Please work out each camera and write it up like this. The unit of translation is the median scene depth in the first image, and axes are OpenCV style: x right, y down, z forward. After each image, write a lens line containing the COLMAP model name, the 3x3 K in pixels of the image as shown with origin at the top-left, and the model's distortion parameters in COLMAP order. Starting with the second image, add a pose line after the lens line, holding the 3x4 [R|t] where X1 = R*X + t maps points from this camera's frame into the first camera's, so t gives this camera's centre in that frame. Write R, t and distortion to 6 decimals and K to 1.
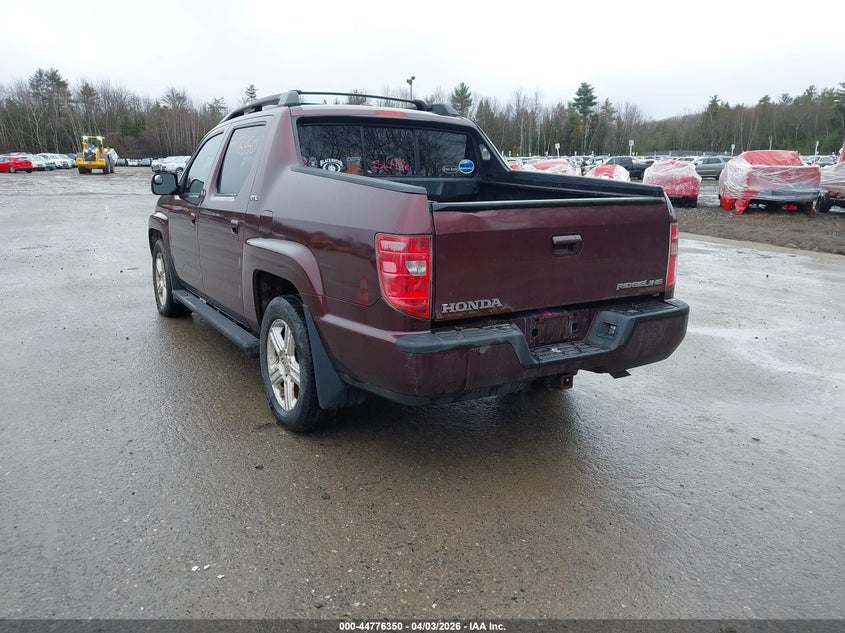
lens RADIAL K [[671.5, 0, 413.7], [0, 671.5, 320.5], [0, 0, 1]] dist [0.013913, -0.007431]
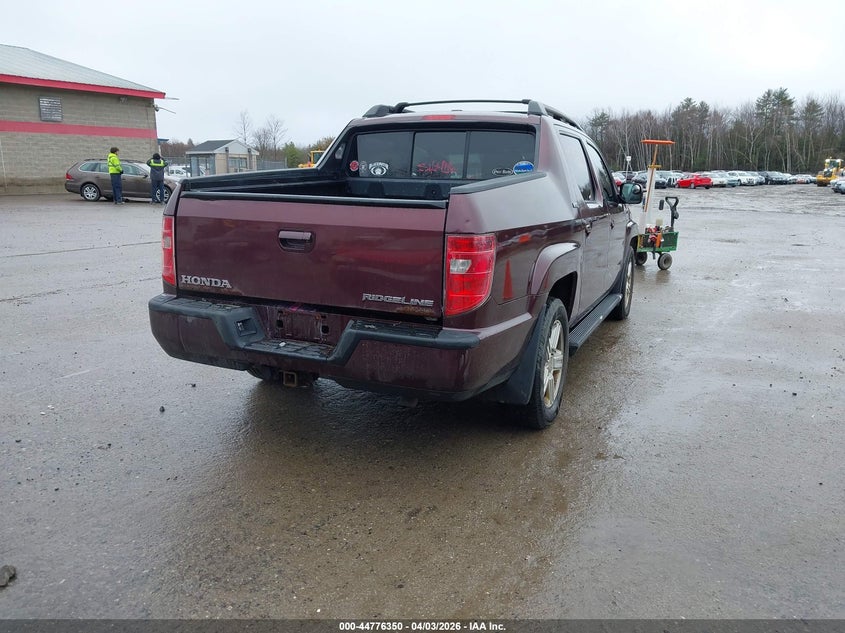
lens RADIAL K [[671.5, 0, 419.7], [0, 671.5, 316.1], [0, 0, 1]] dist [0.013913, -0.007431]
pose [[0.571756, 0.172808, -0.802018, 0.730110], [-0.198257, 0.977695, 0.069323, -0.069394], [0.796109, 0.119370, 0.593264, 0.359732]]
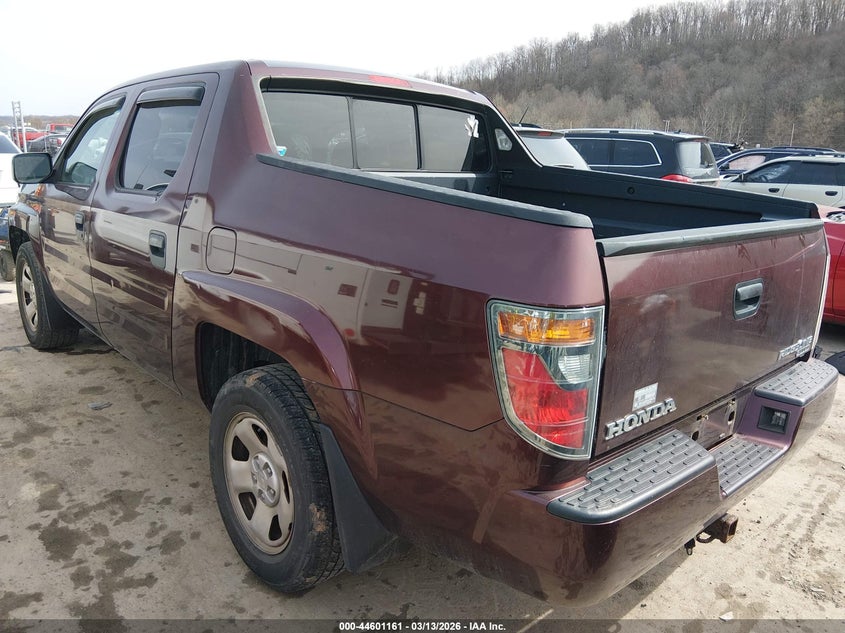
lens RADIAL K [[671.5, 0, 426.5], [0, 671.5, 311.2], [0, 0, 1]] dist [0.013913, -0.007431]
pose [[0.984192, -0.014886, 0.176479, -0.112357], [0.012658, 0.999825, 0.013744, -0.071500], [-0.176652, -0.011293, 0.984209, 0.280804]]
